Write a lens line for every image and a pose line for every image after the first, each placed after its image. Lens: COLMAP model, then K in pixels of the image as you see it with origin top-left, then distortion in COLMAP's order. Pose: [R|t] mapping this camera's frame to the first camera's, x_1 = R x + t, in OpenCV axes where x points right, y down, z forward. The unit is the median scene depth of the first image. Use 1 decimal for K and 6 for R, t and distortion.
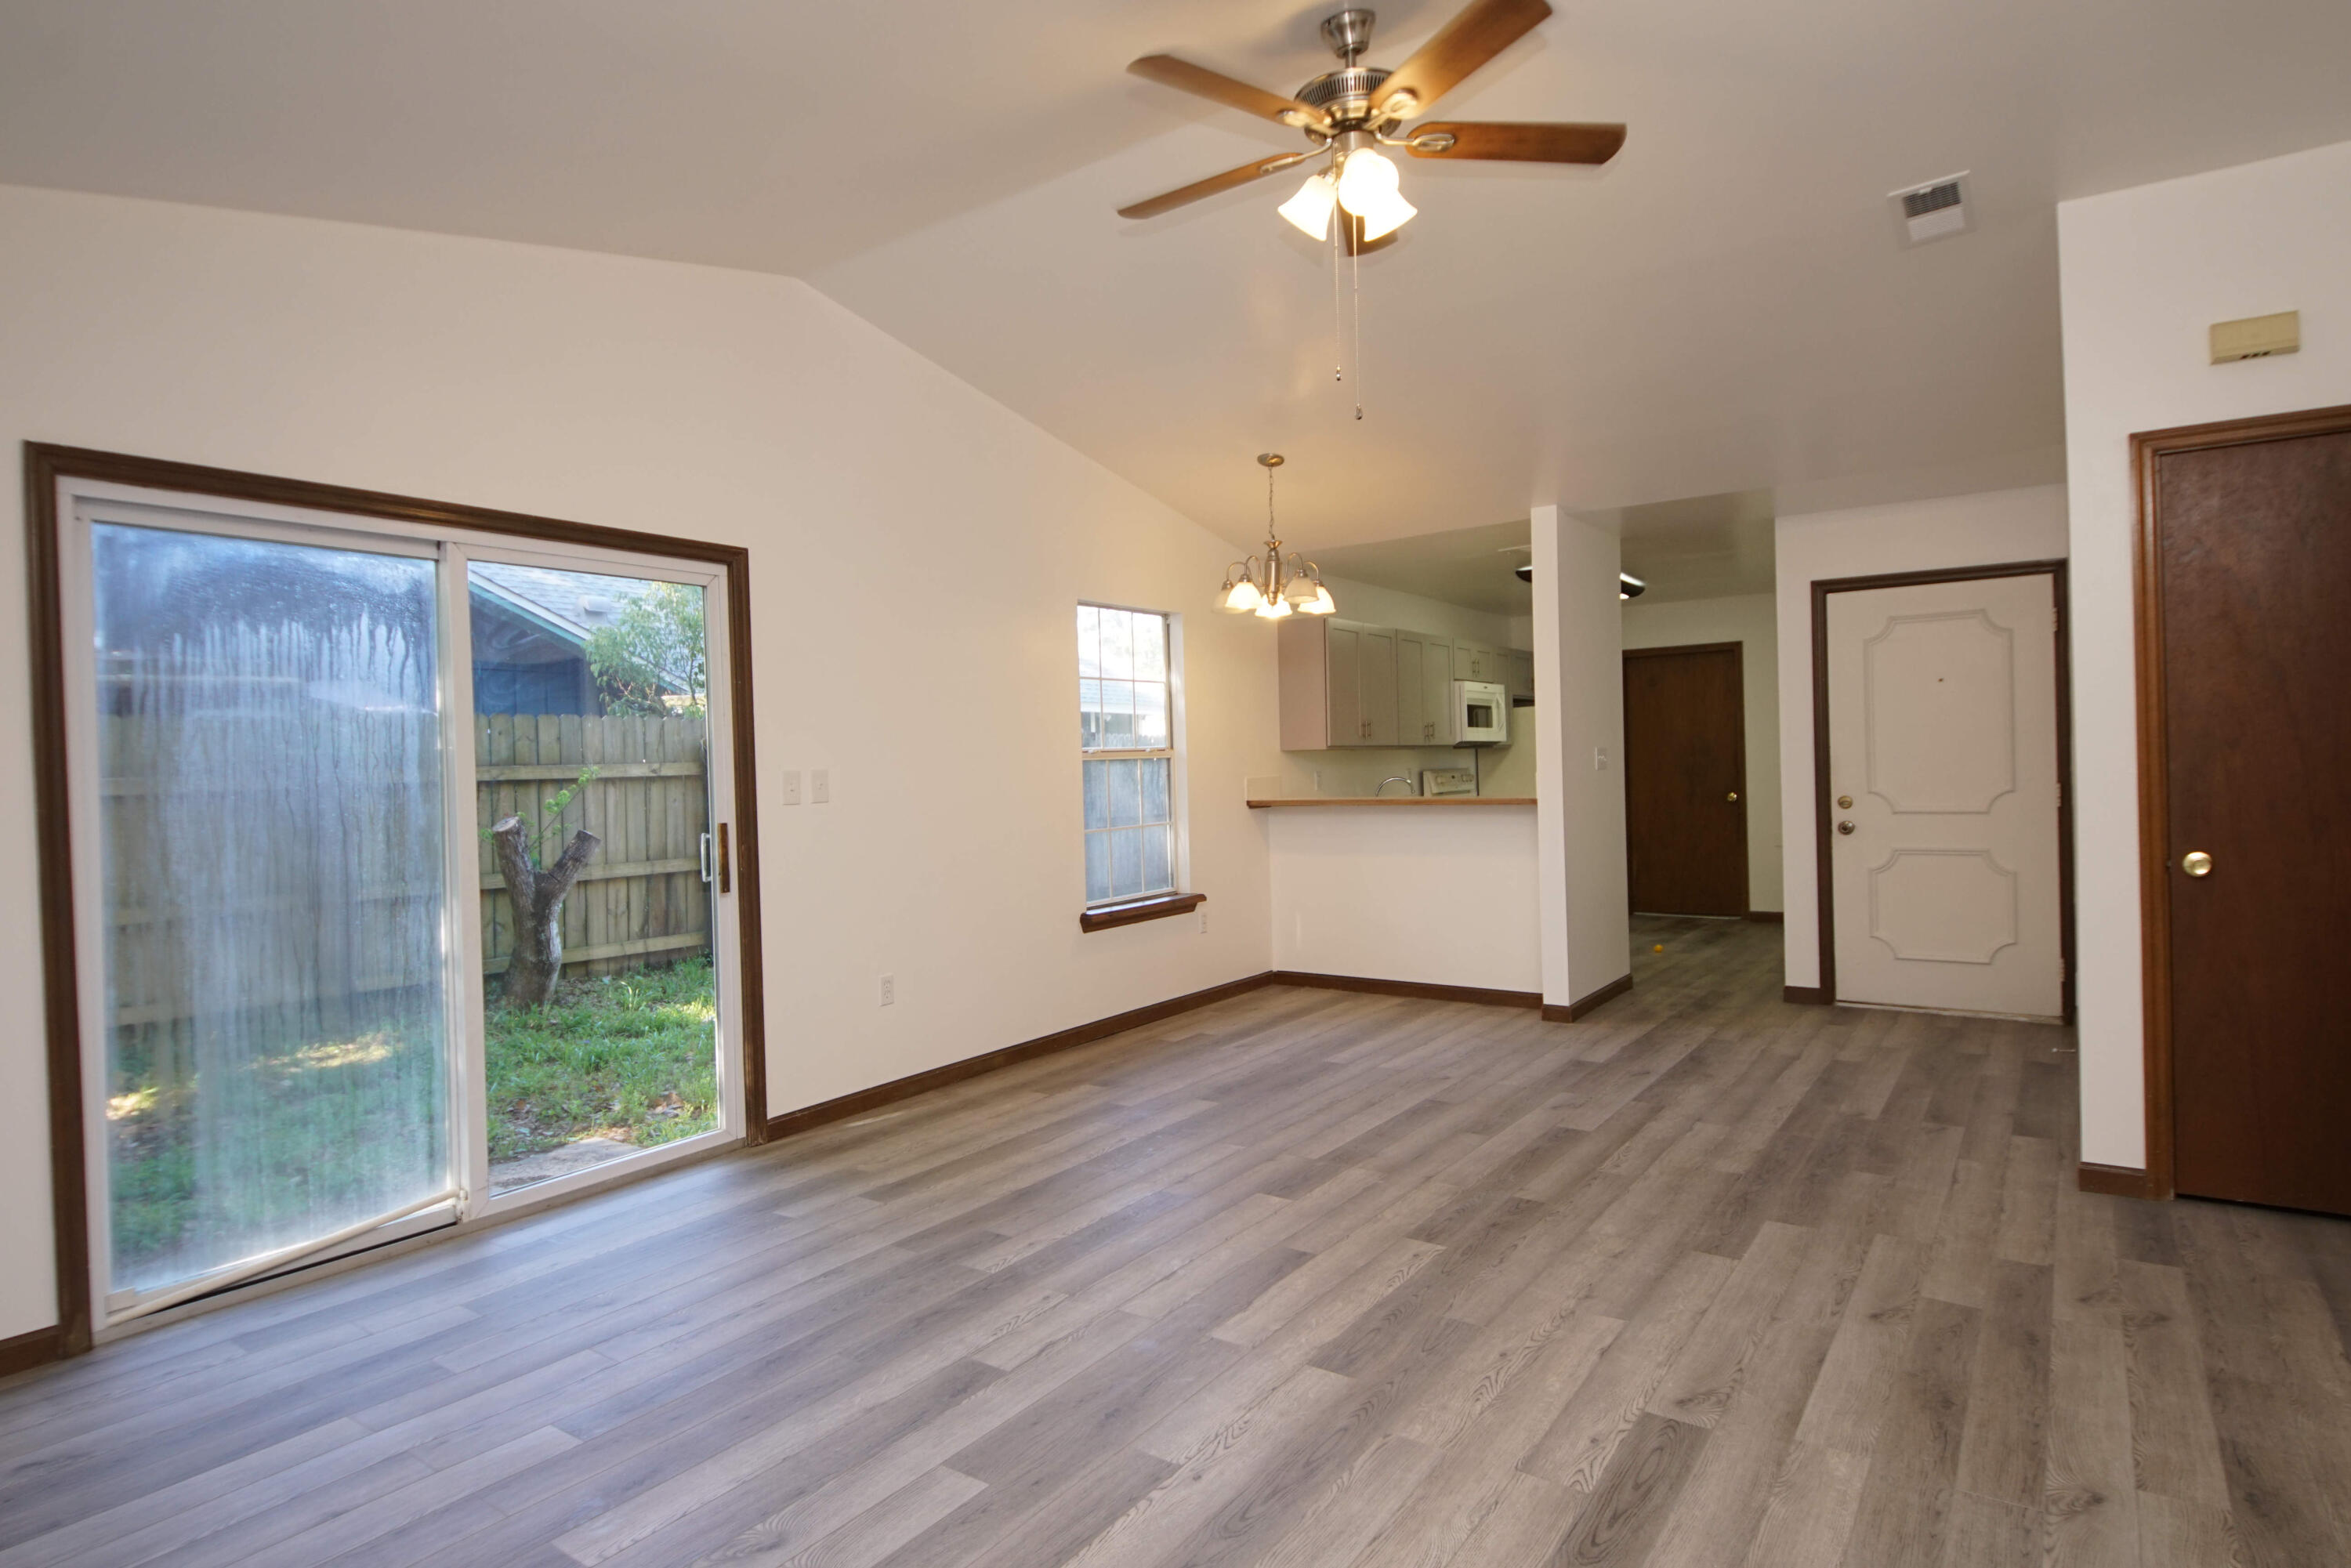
lens RADIAL K [[1258.7, 0, 1150.7], [0, 1258.7, 776.1], [0, 0, 1]] dist [0.040106, -0.034531]
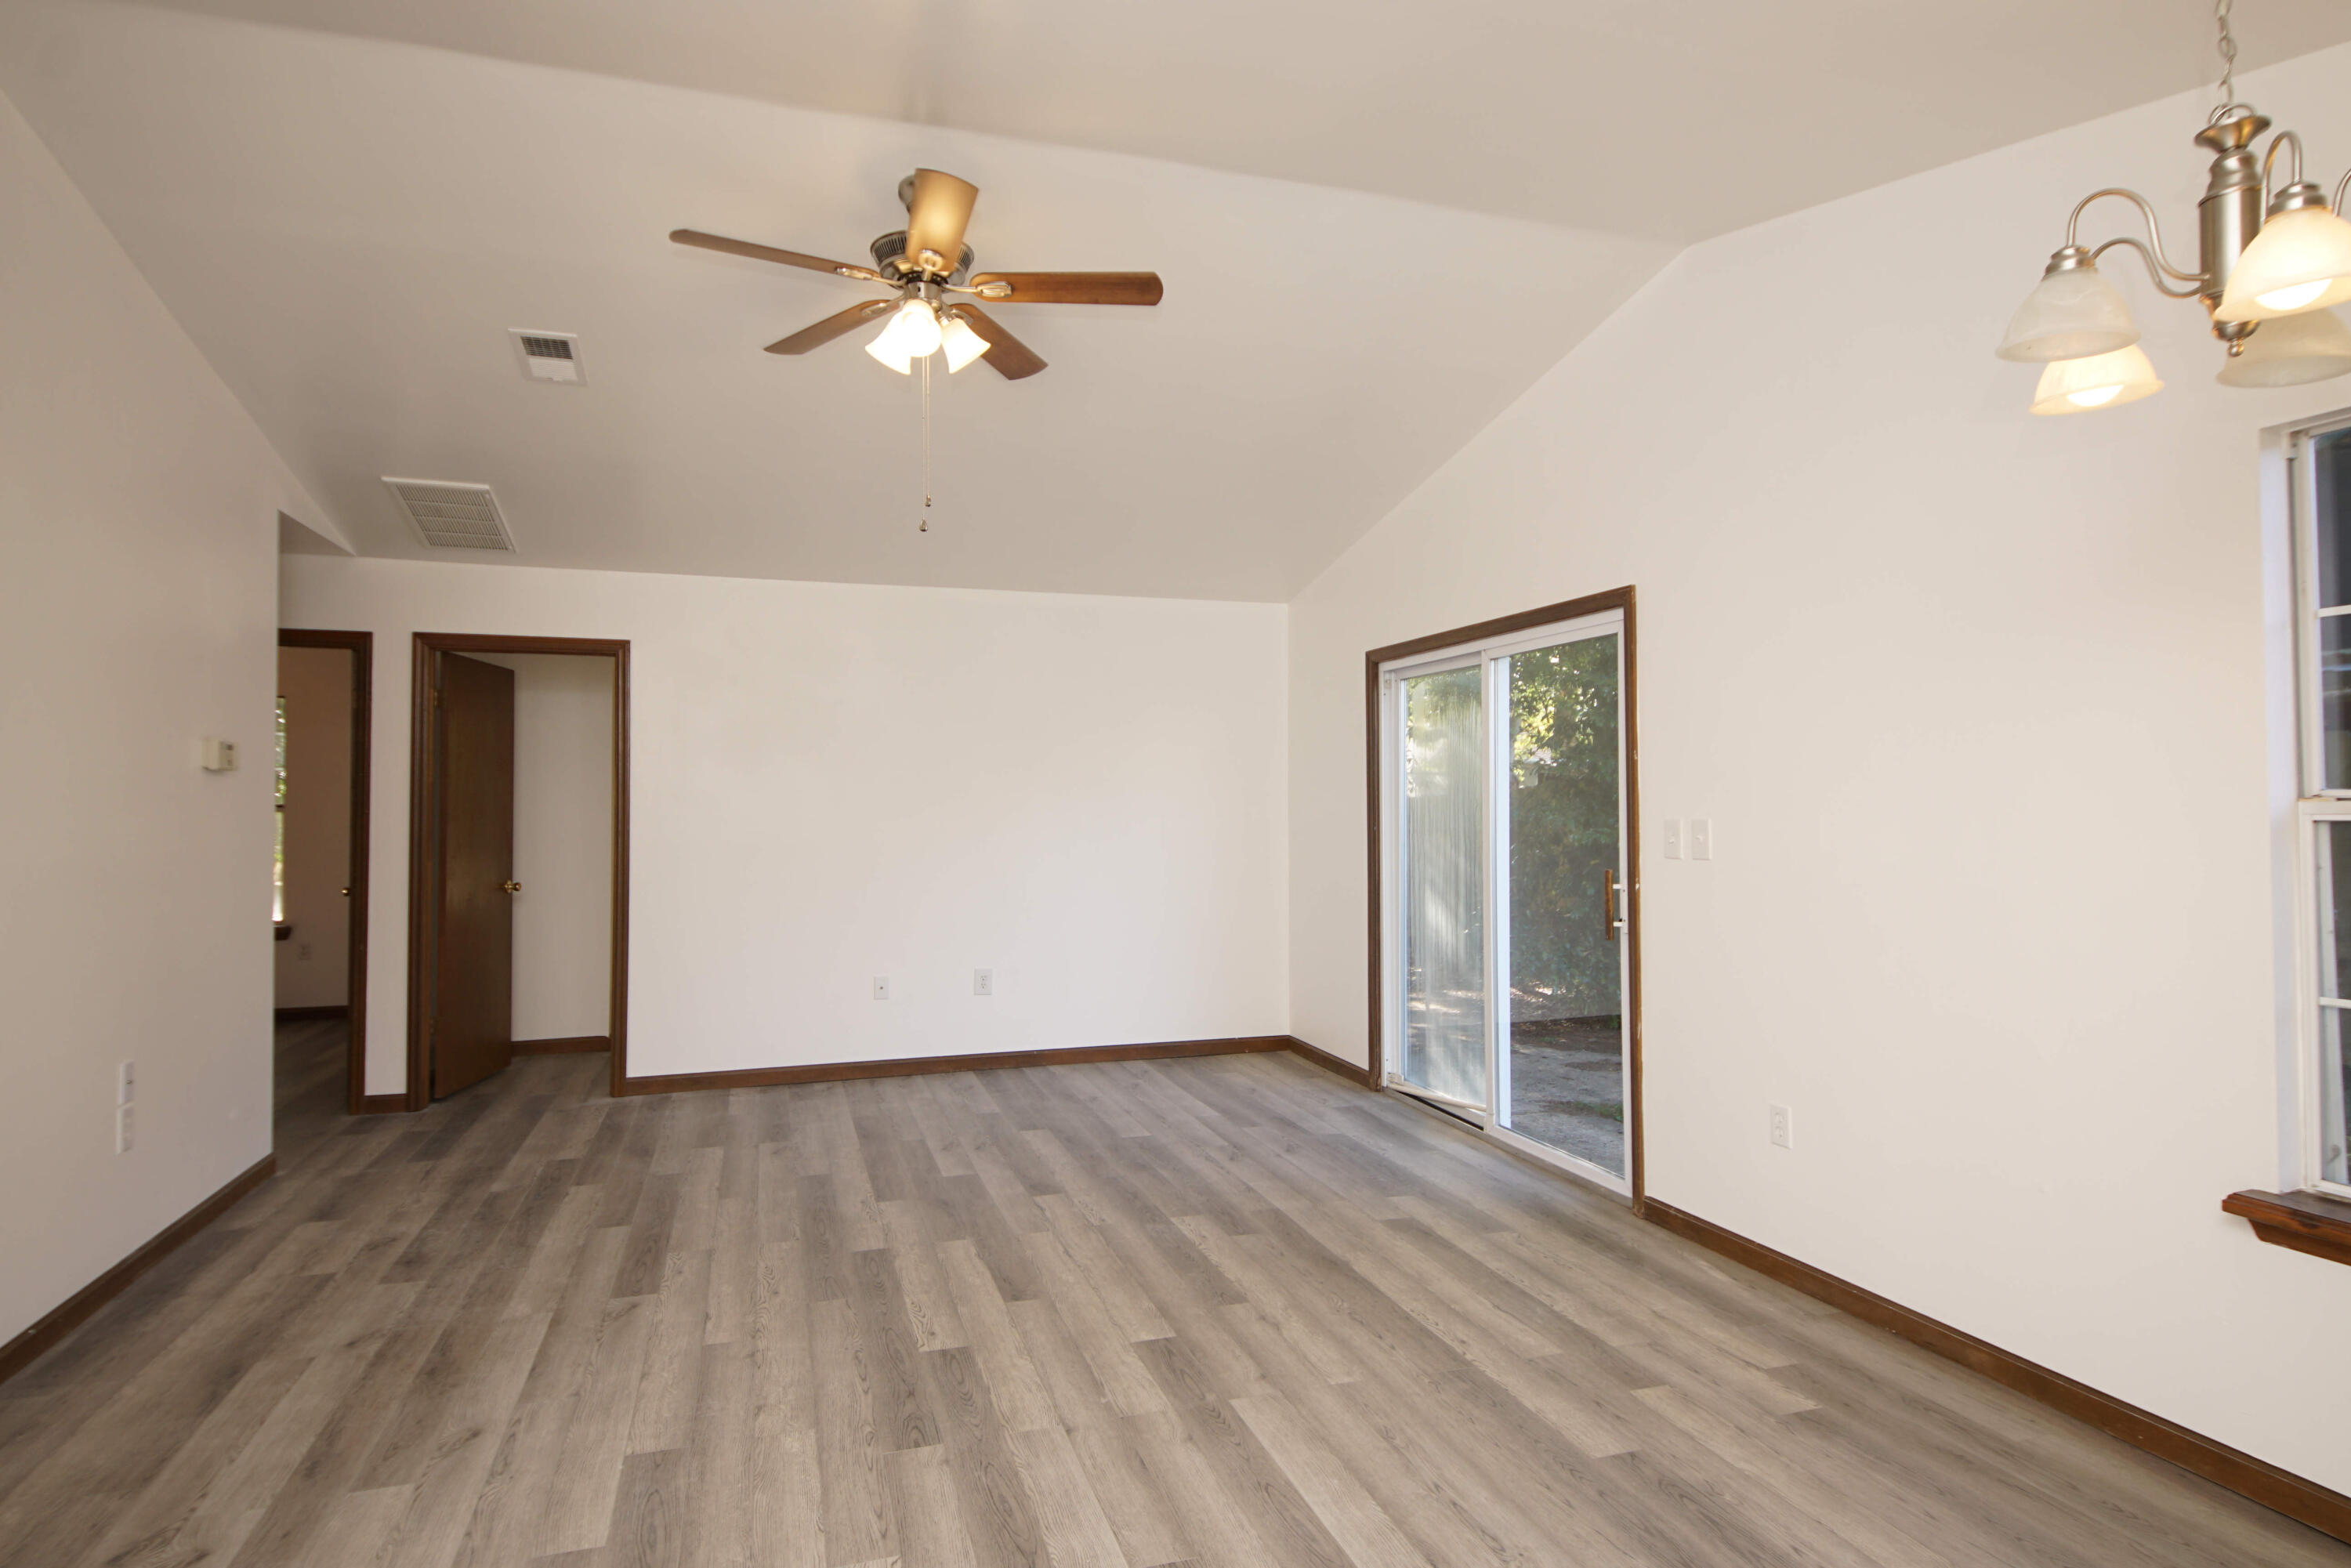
lens RADIAL K [[1258.7, 0, 1150.7], [0, 1258.7, 776.1], [0, 0, 1]] dist [0.040106, -0.034531]
pose [[-0.601598, 0.009186, -0.798746, 0.743751], [0.011924, 0.999926, 0.002518, -0.048674], [0.798710, -0.008009, -0.601663, 1.442367]]
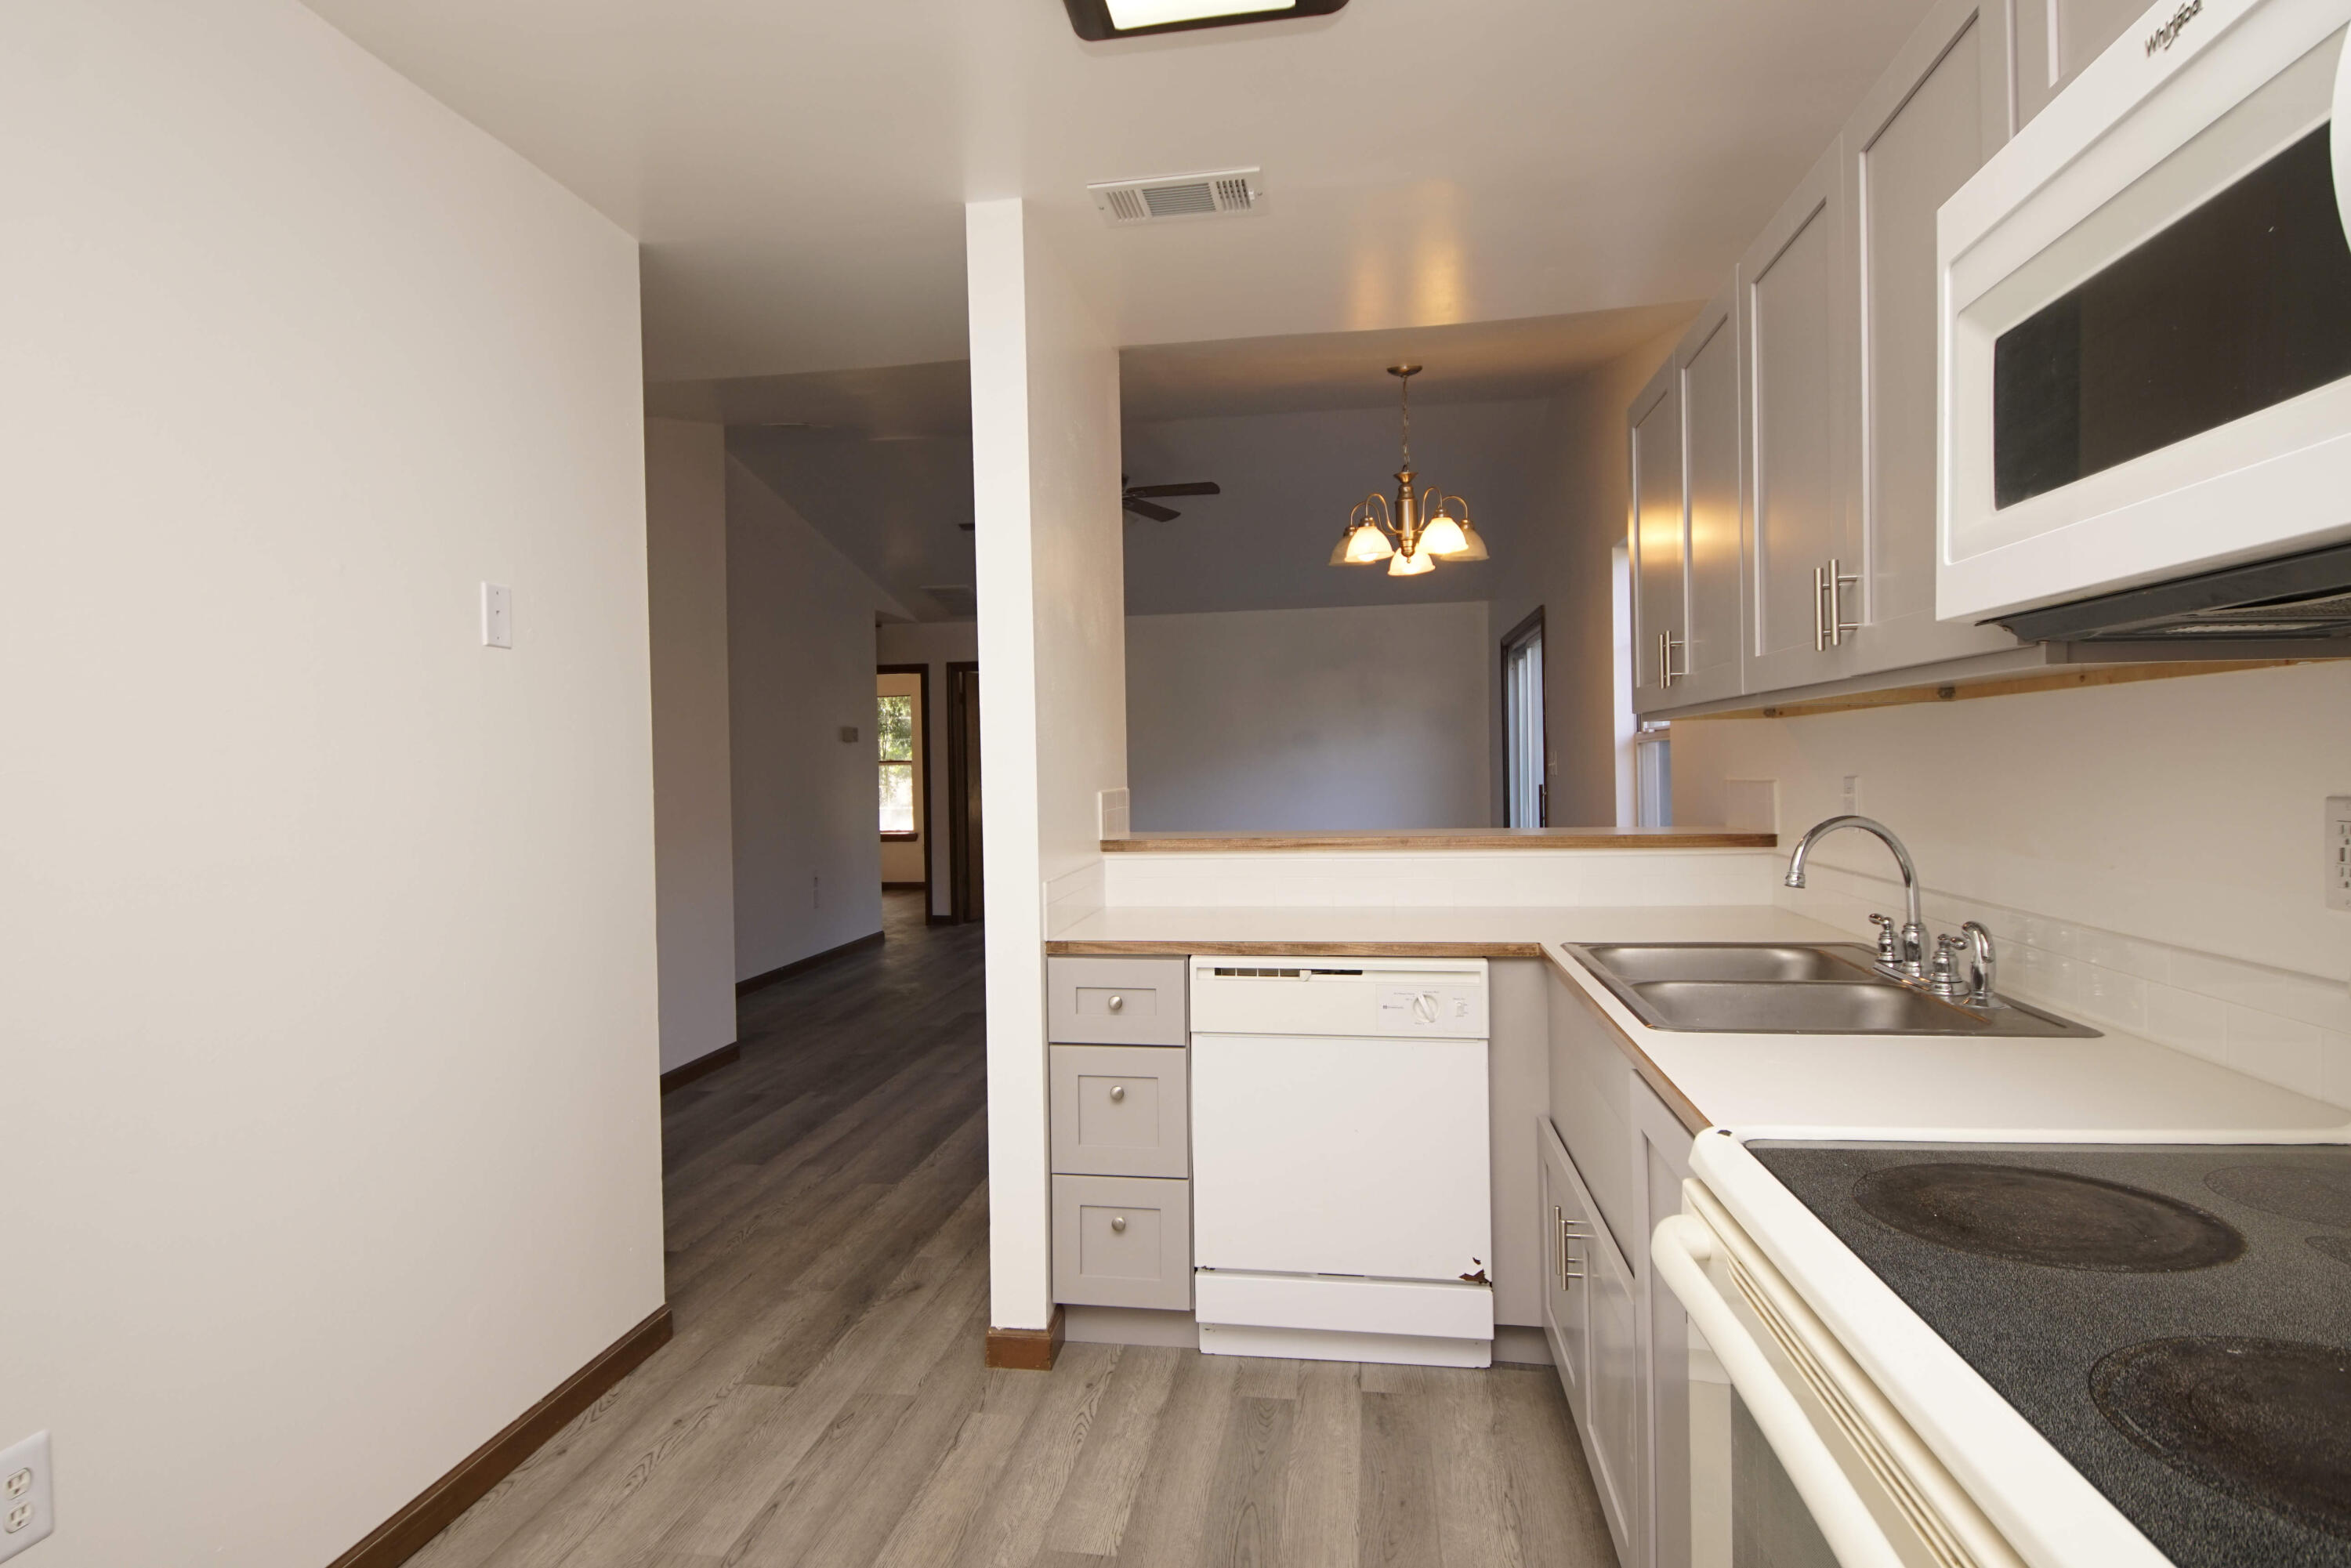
lens RADIAL K [[1258.7, 0, 1150.7], [0, 1258.7, 776.1], [0, 0, 1]] dist [0.040106, -0.034531]
pose [[-0.894597, 0.048222, -0.444264, 0.879970], [0.040398, 0.998817, 0.027067, -0.038513], [0.445044, 0.006267, -0.895487, 2.413603]]
